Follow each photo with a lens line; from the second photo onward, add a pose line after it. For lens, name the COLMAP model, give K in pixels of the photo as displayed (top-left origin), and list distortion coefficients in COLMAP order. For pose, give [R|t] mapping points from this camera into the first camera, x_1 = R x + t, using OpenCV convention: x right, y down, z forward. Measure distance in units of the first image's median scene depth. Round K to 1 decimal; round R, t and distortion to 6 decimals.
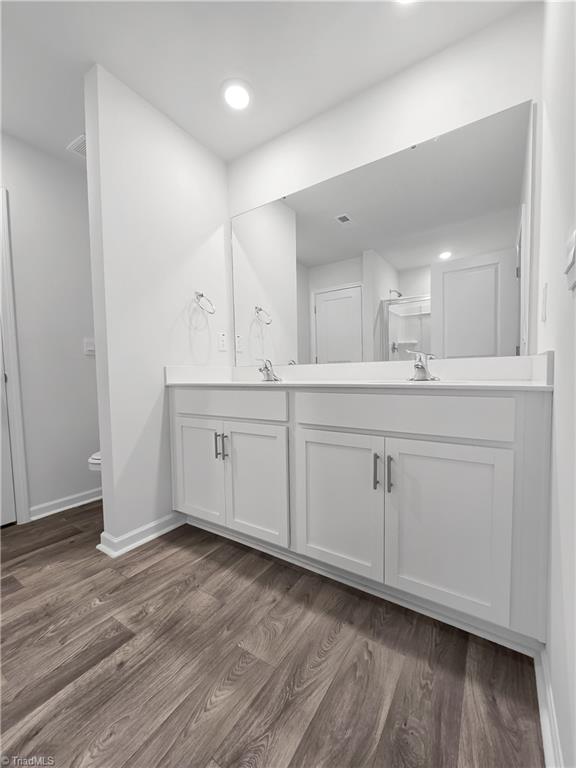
lens RADIAL K [[313.8, 0, 280.6], [0, 313.8, 386.0], [0, 0, 1]] dist [-0.009858, 0.001966]
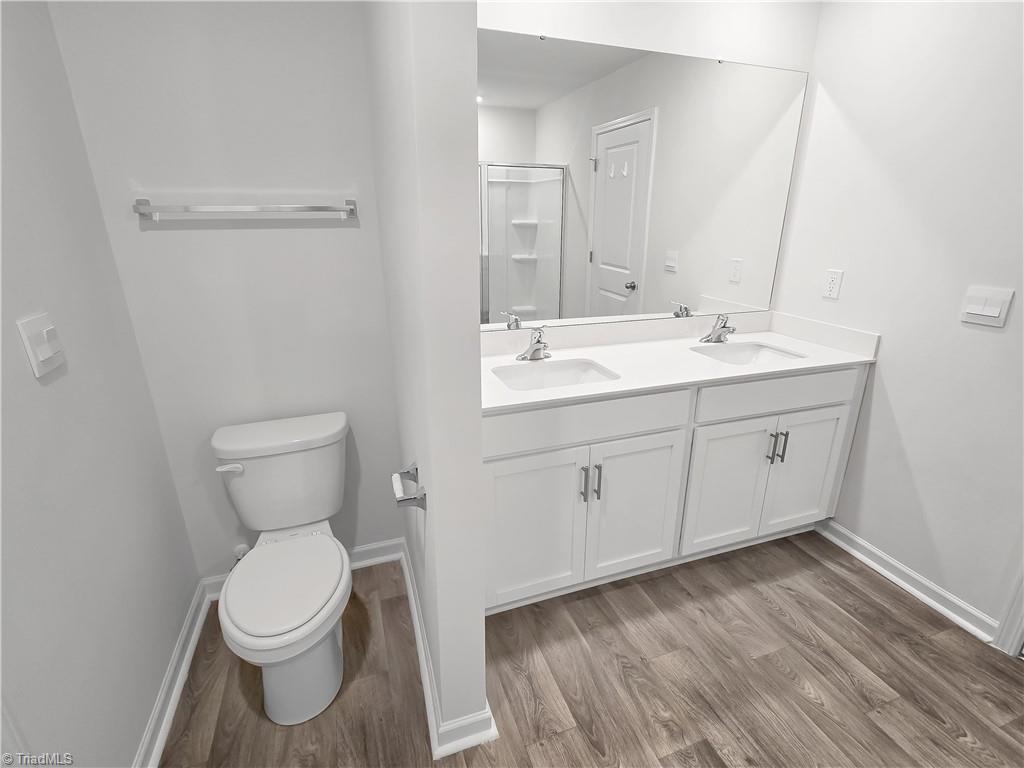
lens RADIAL K [[505.2, 0, 492.9], [0, 505.2, 374.1], [0, 0, 1]] dist [-0.018515, -0.000616]
pose [[0.590737, -0.231403, 0.772970, -1.518323], [0.018951, 0.961708, 0.273422, -0.456889], [-0.806641, -0.146872, 0.572502, 0.818676]]
